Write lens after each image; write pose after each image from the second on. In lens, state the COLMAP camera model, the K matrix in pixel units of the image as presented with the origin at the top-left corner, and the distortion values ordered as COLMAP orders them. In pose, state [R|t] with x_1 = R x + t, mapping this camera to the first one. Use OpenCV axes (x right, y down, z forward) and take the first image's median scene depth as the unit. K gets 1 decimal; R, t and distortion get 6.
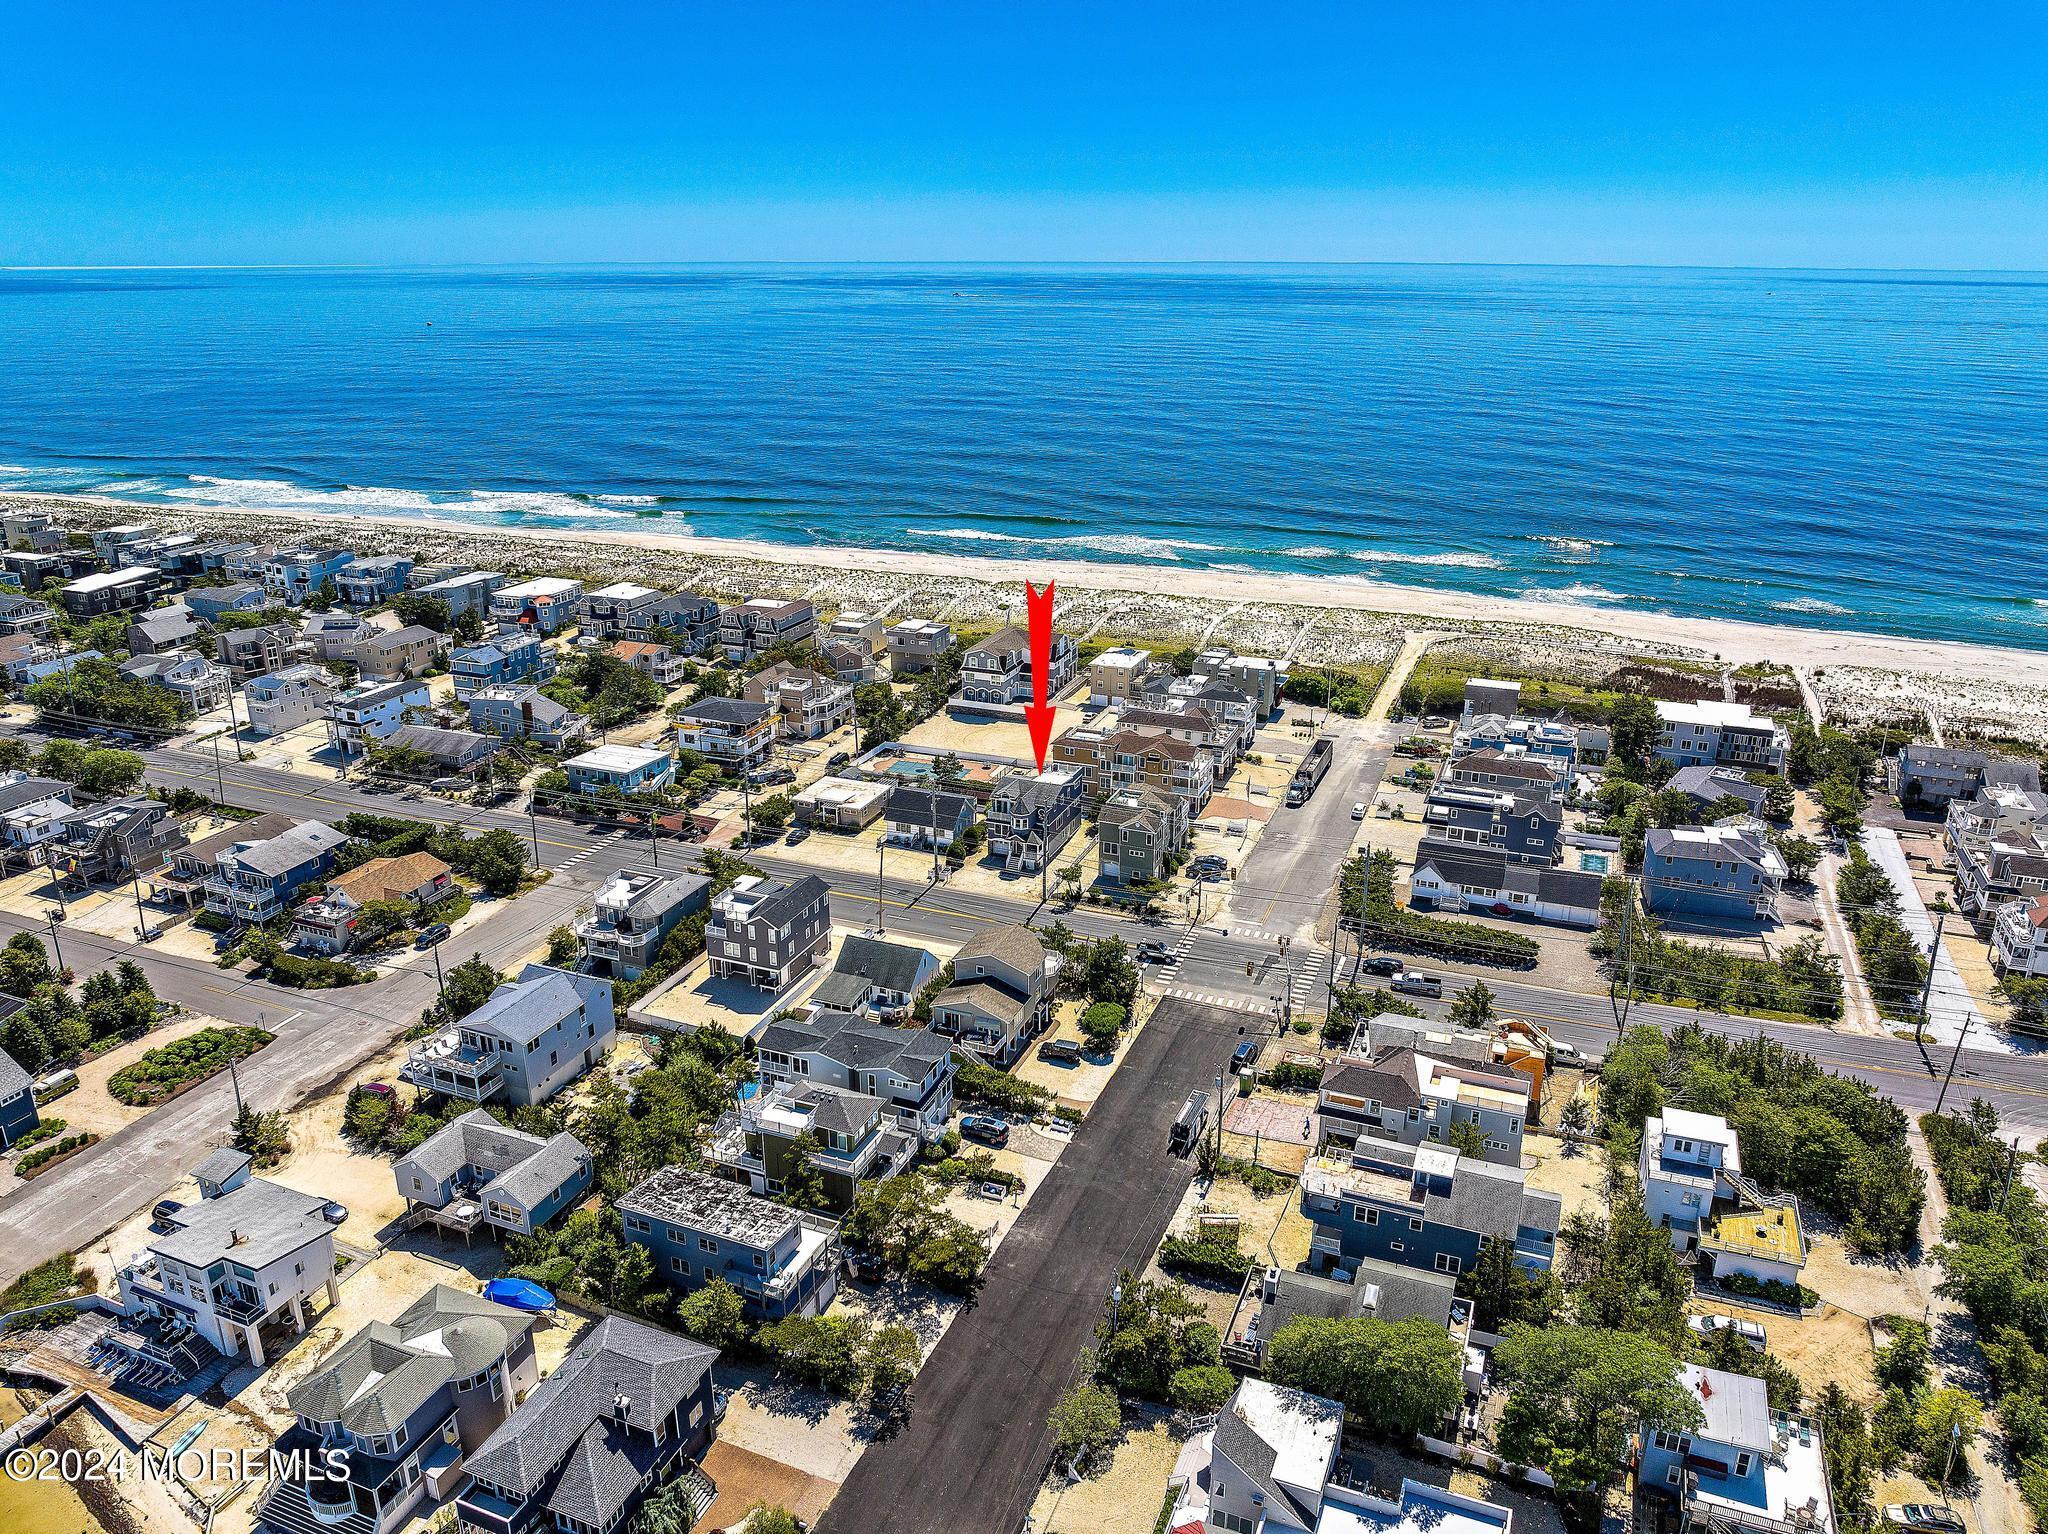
lens RADIAL K [[1403.0, 0, 1036.9], [0, 1403.0, 845.2], [0, 0, 1]] dist [-0.032366, -0.000373]
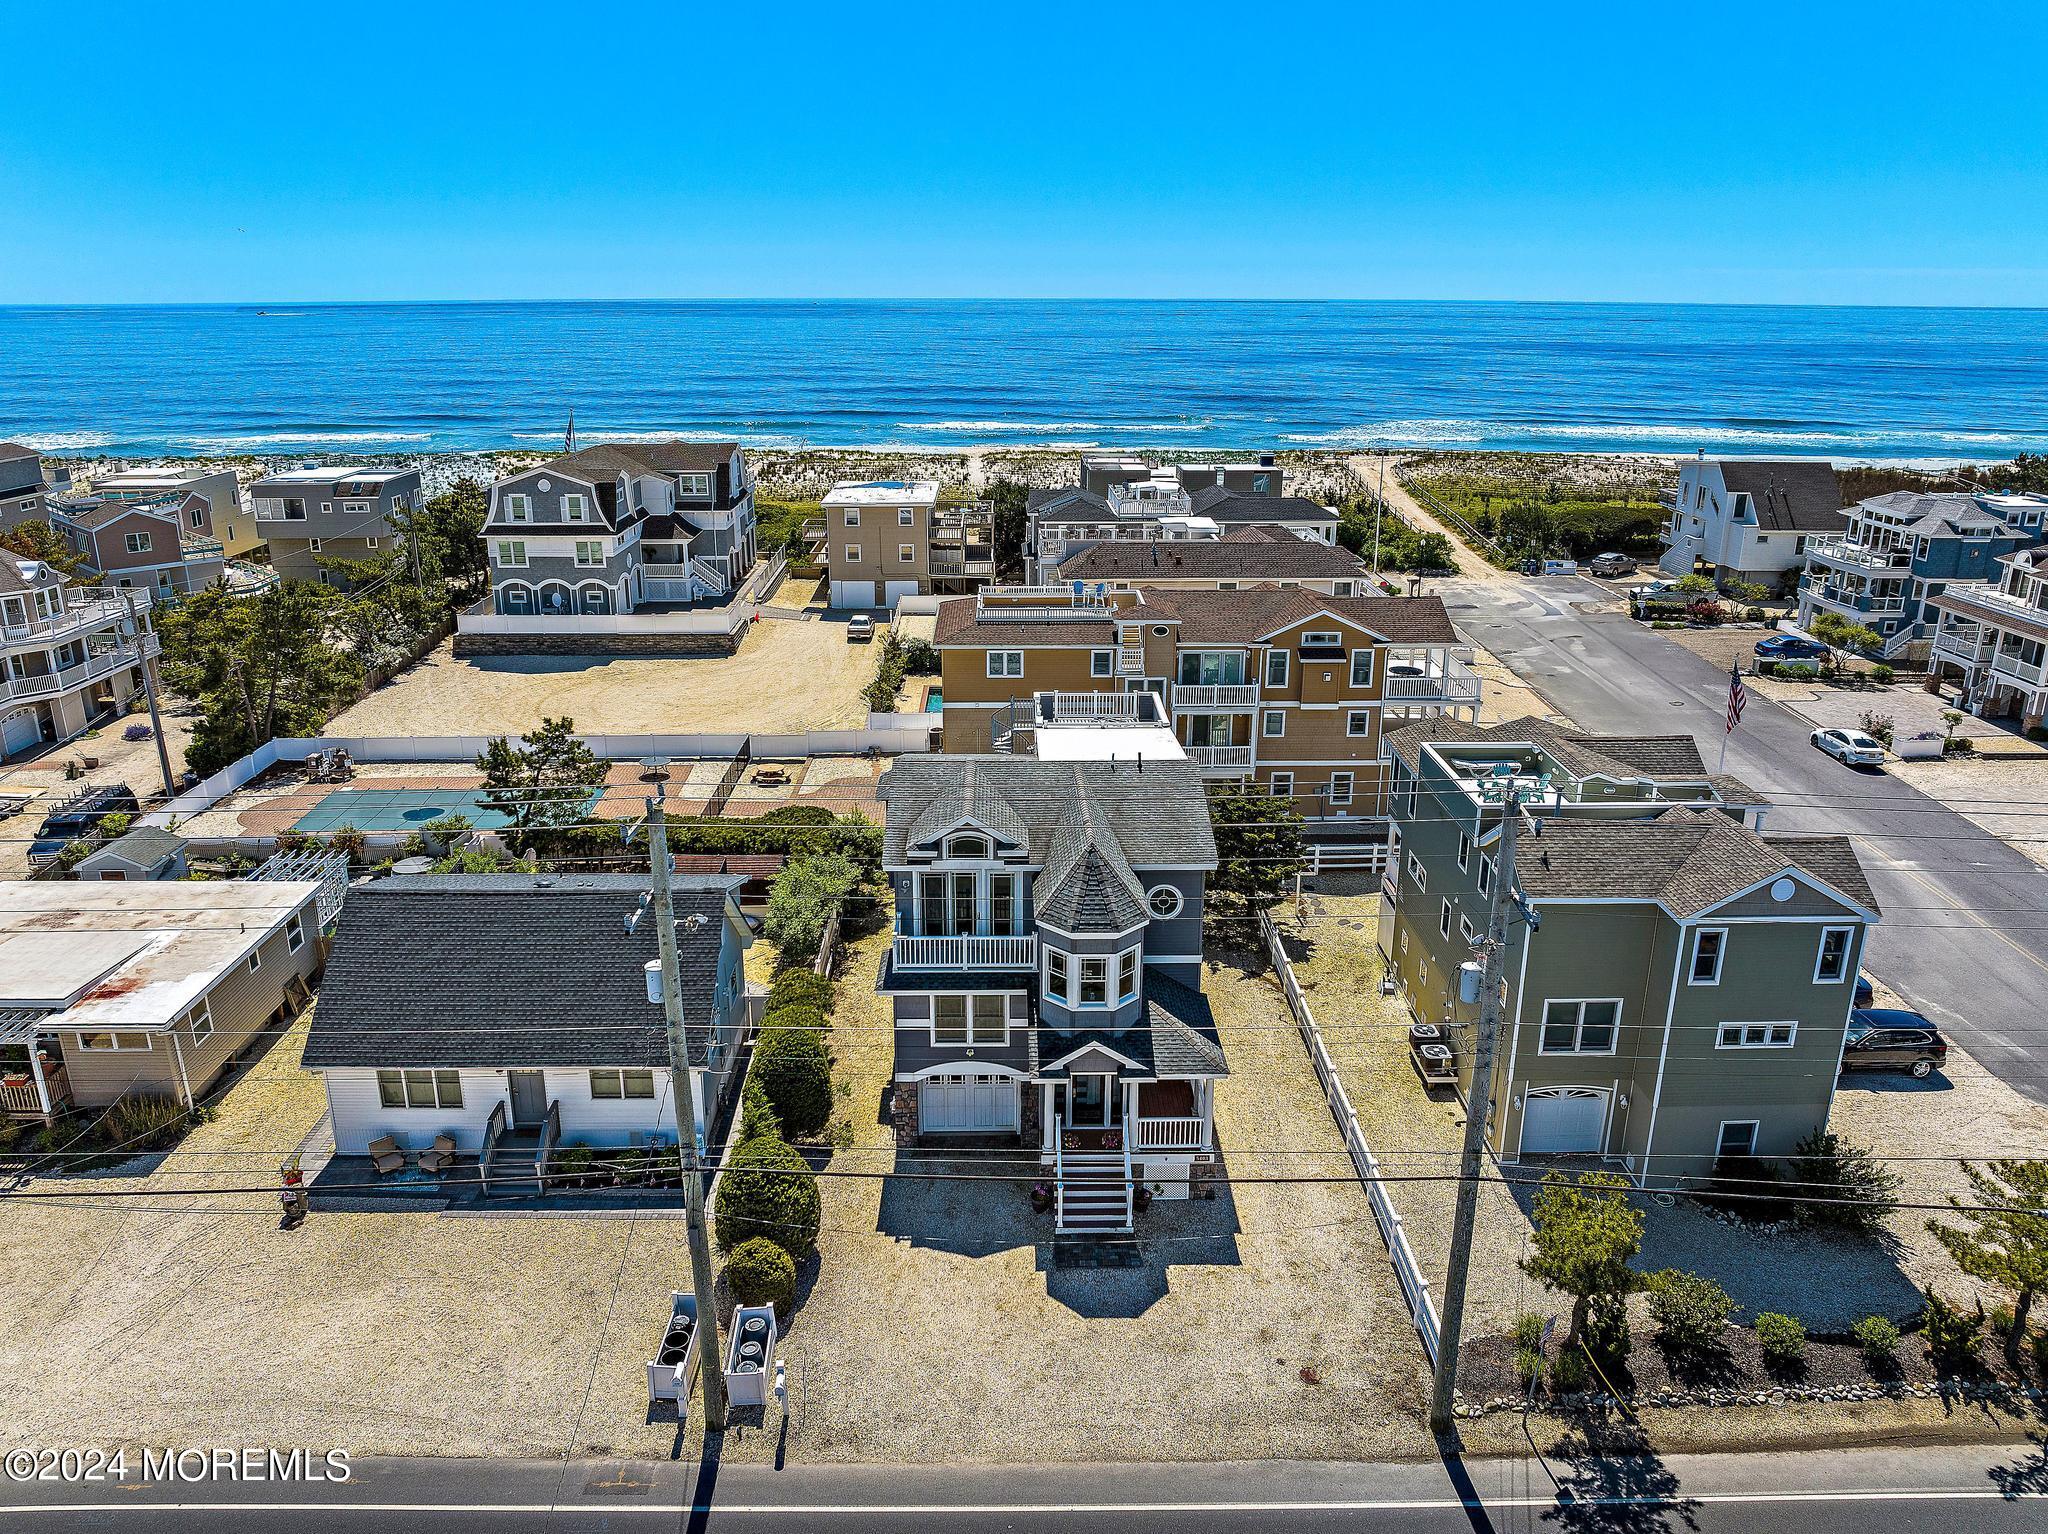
lens RADIAL K [[1434.7, 0, 1024.0], [0, 1434.7, 767.0], [0, 0, 1]] dist [-0.028106, 0.000186]
pose [[0.924607, -0.122198, 0.360790, -0.077078], [0.149689, 0.987511, -0.049146, -0.031513], [-0.350279, 0.099447, 0.931351, 0.721397]]
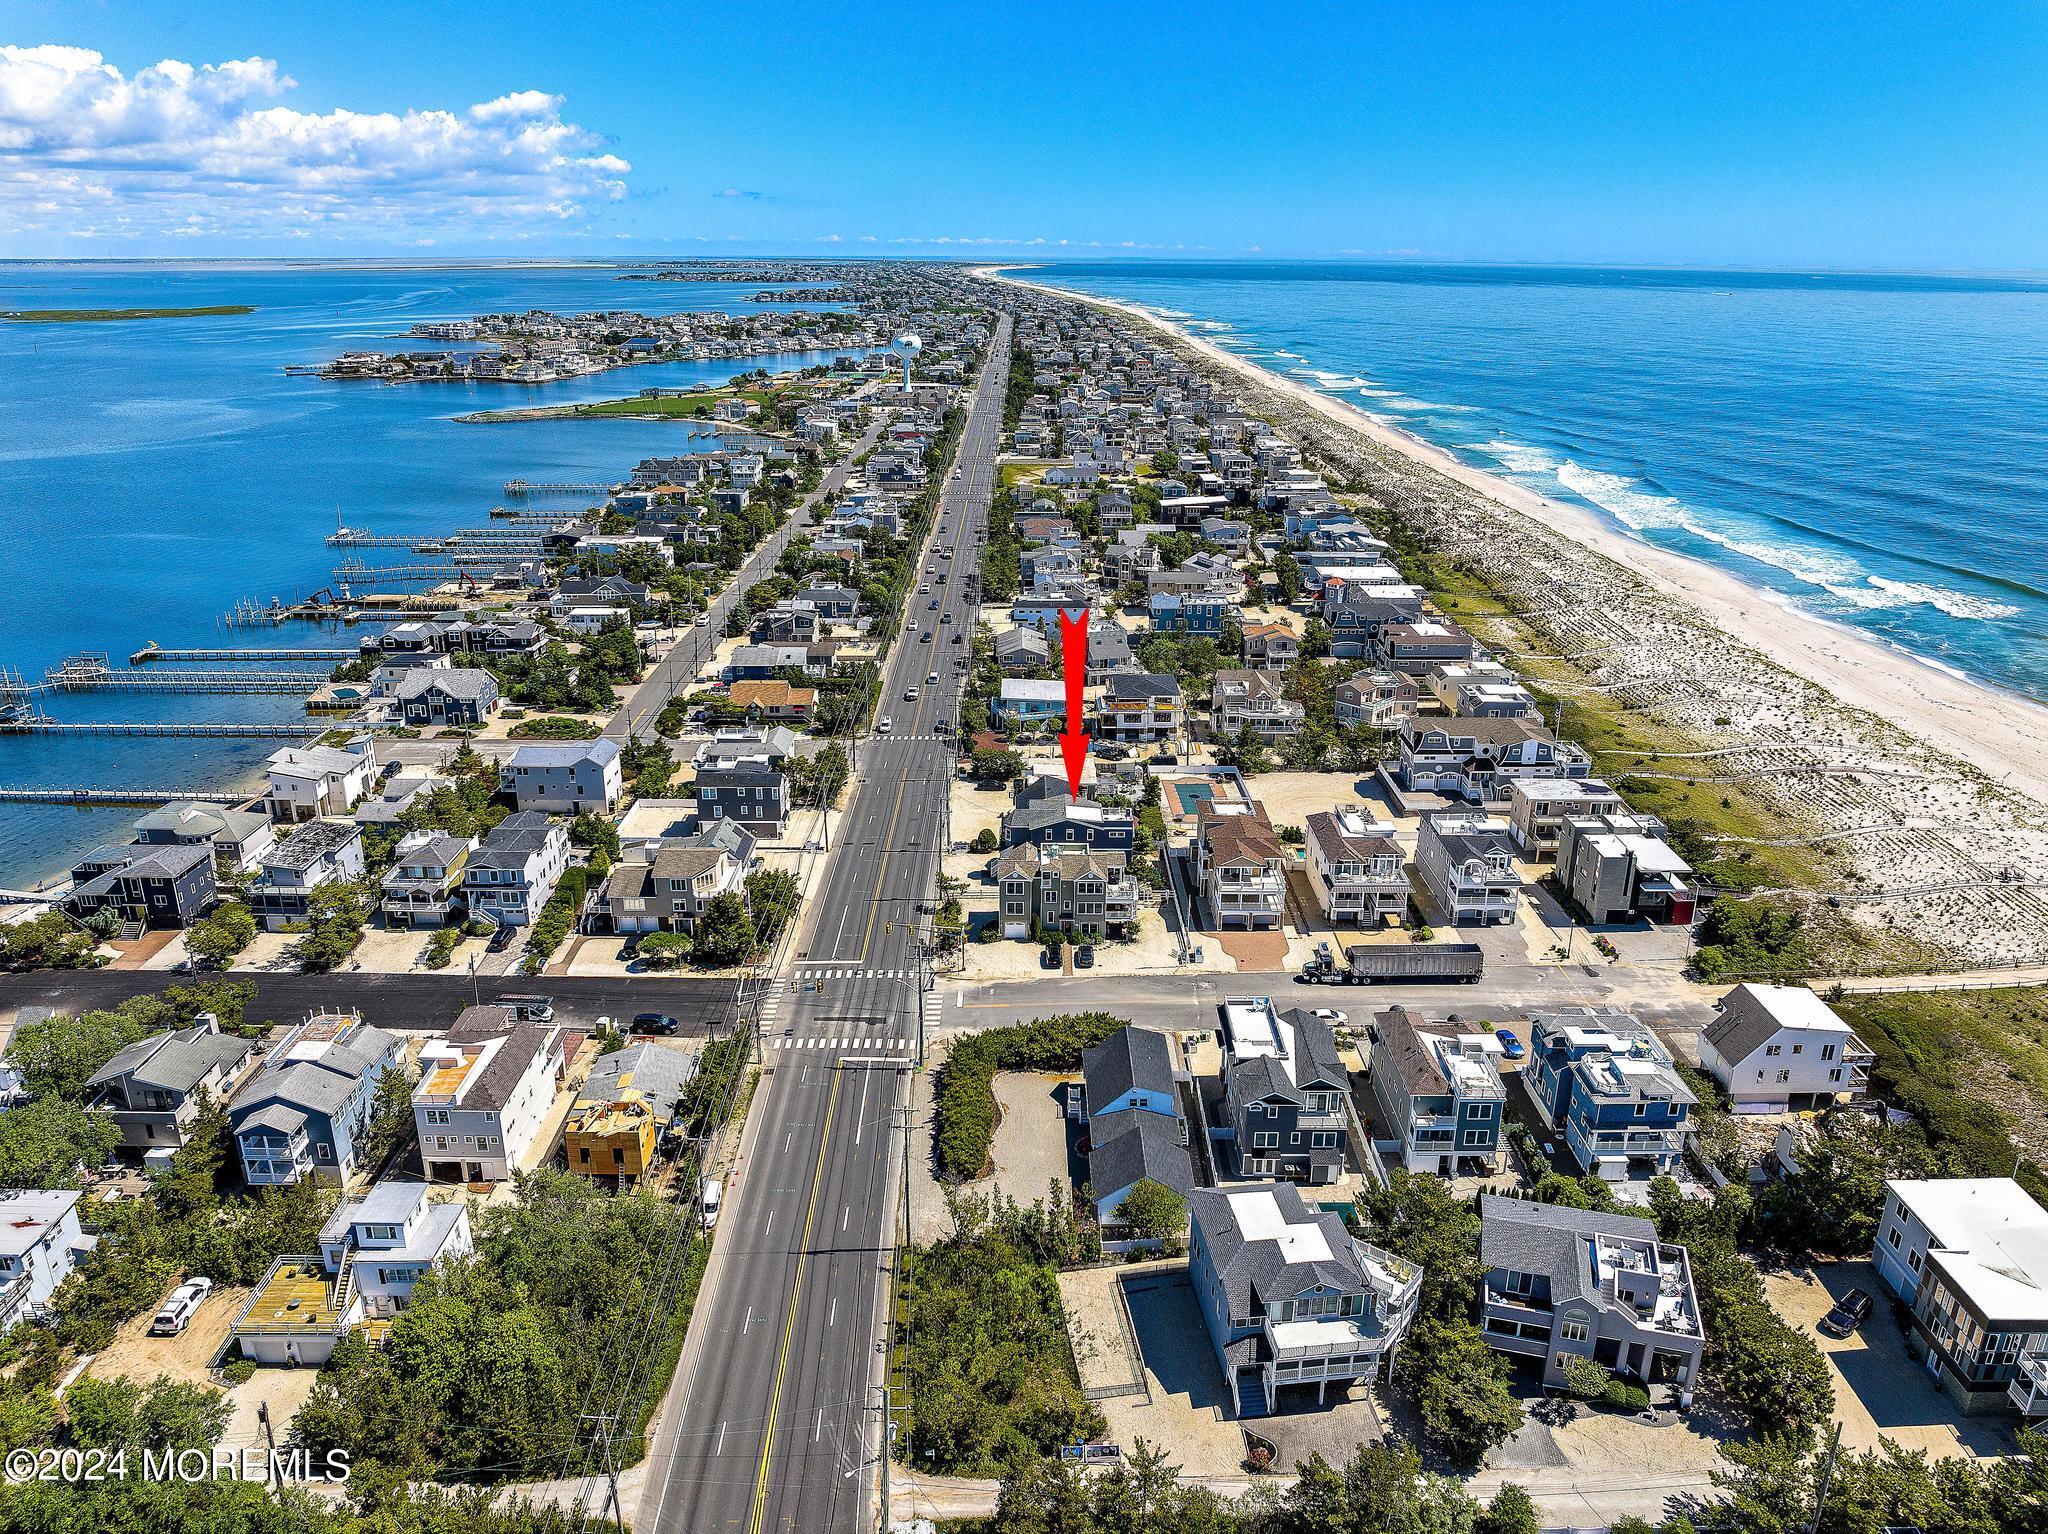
lens RADIAL K [[1434.7, 0, 1024.0], [0, 1434.7, 767.0], [0, 0, 1]] dist [-0.028106, 0.000186]
pose [[0.370304, 0.309373, -0.875879, 0.750873], [-0.367468, 0.914781, 0.167756, -0.201094], [0.853137, 0.259736, 0.452432, 0.481999]]
